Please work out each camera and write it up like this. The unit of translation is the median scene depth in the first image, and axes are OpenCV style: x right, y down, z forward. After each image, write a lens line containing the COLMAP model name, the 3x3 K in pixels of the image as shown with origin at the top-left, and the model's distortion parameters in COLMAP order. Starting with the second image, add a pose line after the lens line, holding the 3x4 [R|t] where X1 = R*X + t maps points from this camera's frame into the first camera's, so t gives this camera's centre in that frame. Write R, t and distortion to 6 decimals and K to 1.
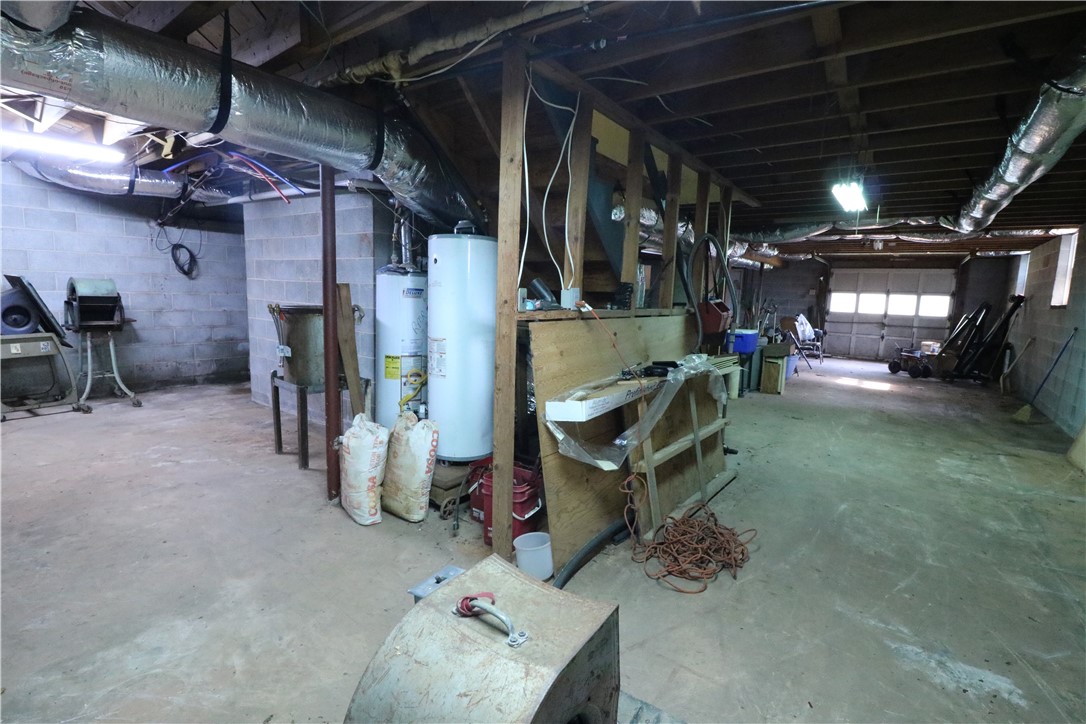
lens RADIAL K [[503.1, 0, 542.9], [0, 503.1, 361.5], [0, 0, 1]] dist [-0.010162, -0.003097]
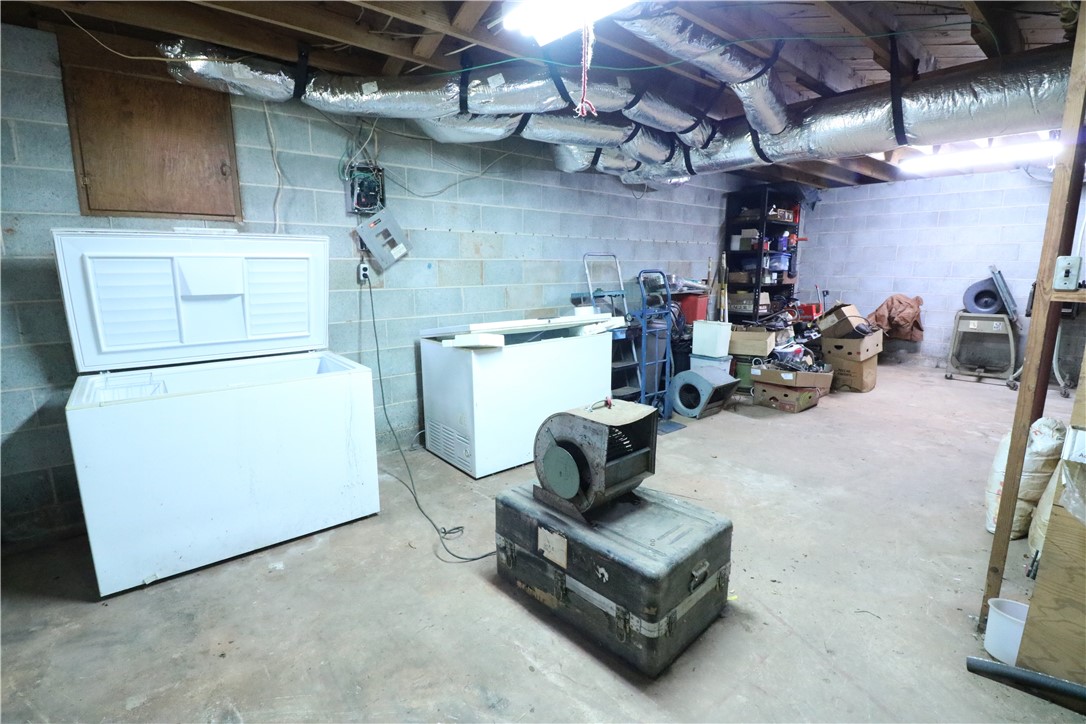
lens RADIAL K [[503.1, 0, 542.1], [0, 503.1, 362.8], [0, 0, 1]] dist [-0.010162, -0.003097]
pose [[-0.224536, 0.150714, -0.962740, 0.620891], [-0.140100, 0.972710, 0.184950, -0.019406], [0.964342, 0.176408, -0.197293, 0.337490]]
